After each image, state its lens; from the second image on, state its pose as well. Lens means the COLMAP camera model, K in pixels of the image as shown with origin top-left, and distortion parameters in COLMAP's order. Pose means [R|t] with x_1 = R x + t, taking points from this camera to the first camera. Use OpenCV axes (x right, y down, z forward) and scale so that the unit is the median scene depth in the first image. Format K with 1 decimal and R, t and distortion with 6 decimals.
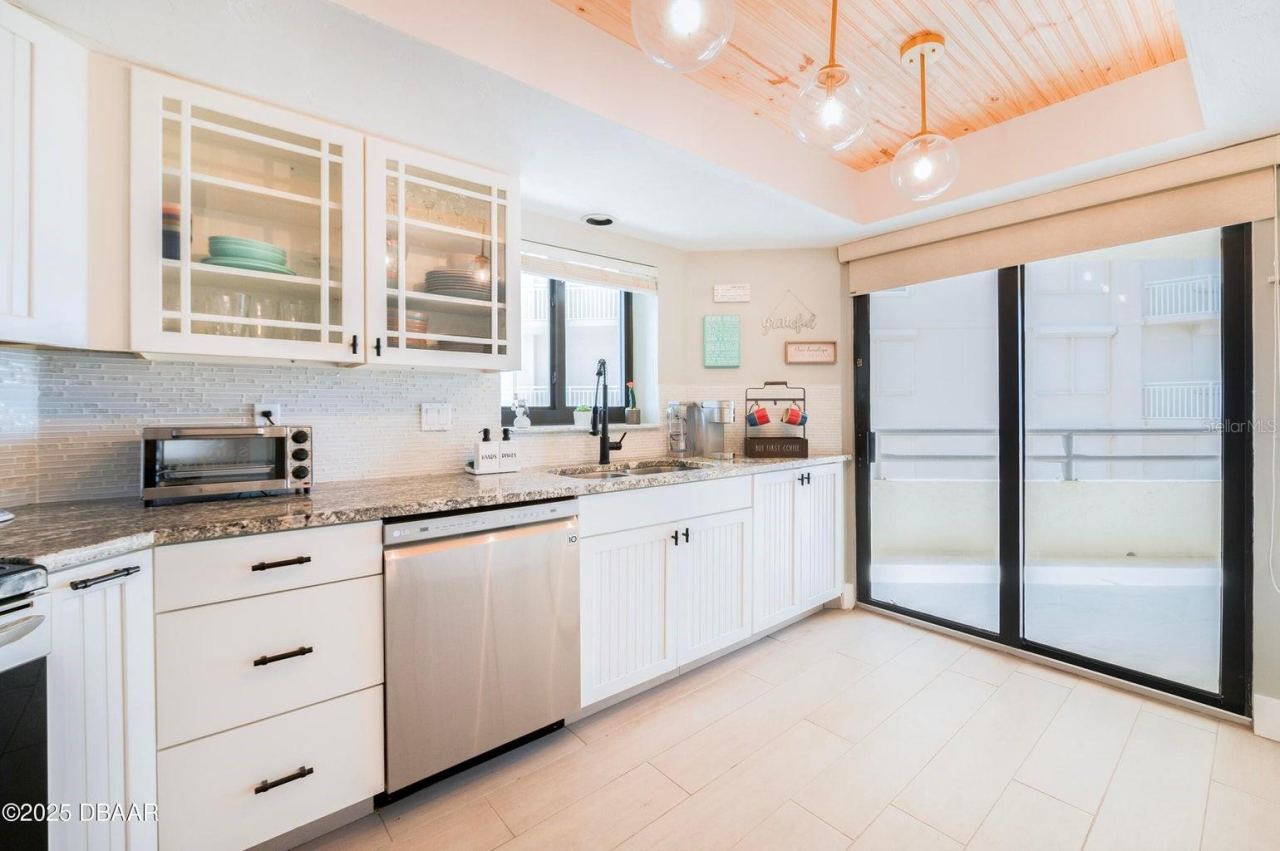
lens RADIAL K [[529.3, 0, 631.8], [0, 529.3, 408.2], [0, 0, 1]] dist [0.001325, 0.000343]
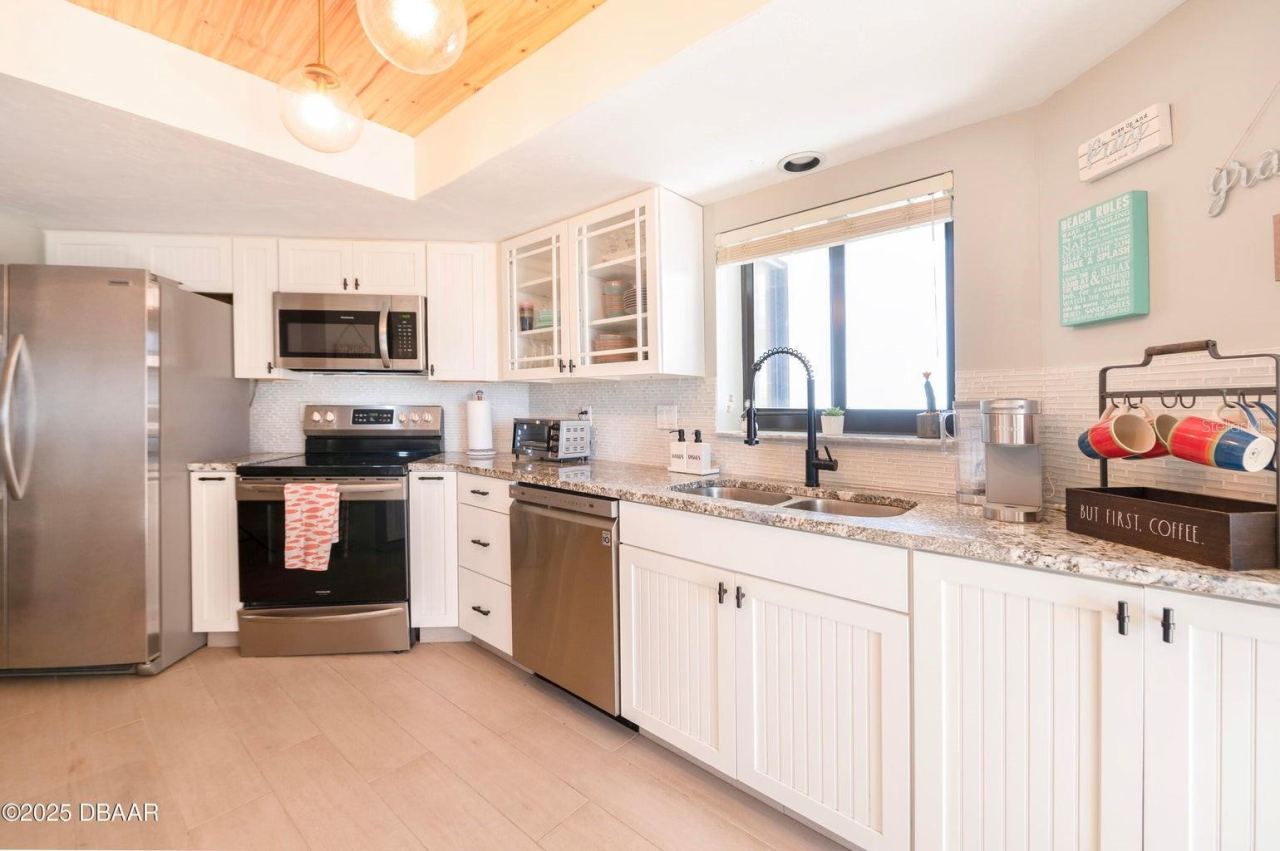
lens RADIAL K [[529.3, 0, 631.8], [0, 529.3, 408.2], [0, 0, 1]] dist [0.001325, 0.000343]
pose [[0.162993, 0.007913, -0.986595, 0.749830], [-0.001195, 0.999969, 0.007823, -0.011309], [0.986626, -0.000096, 0.162998, 0.738432]]
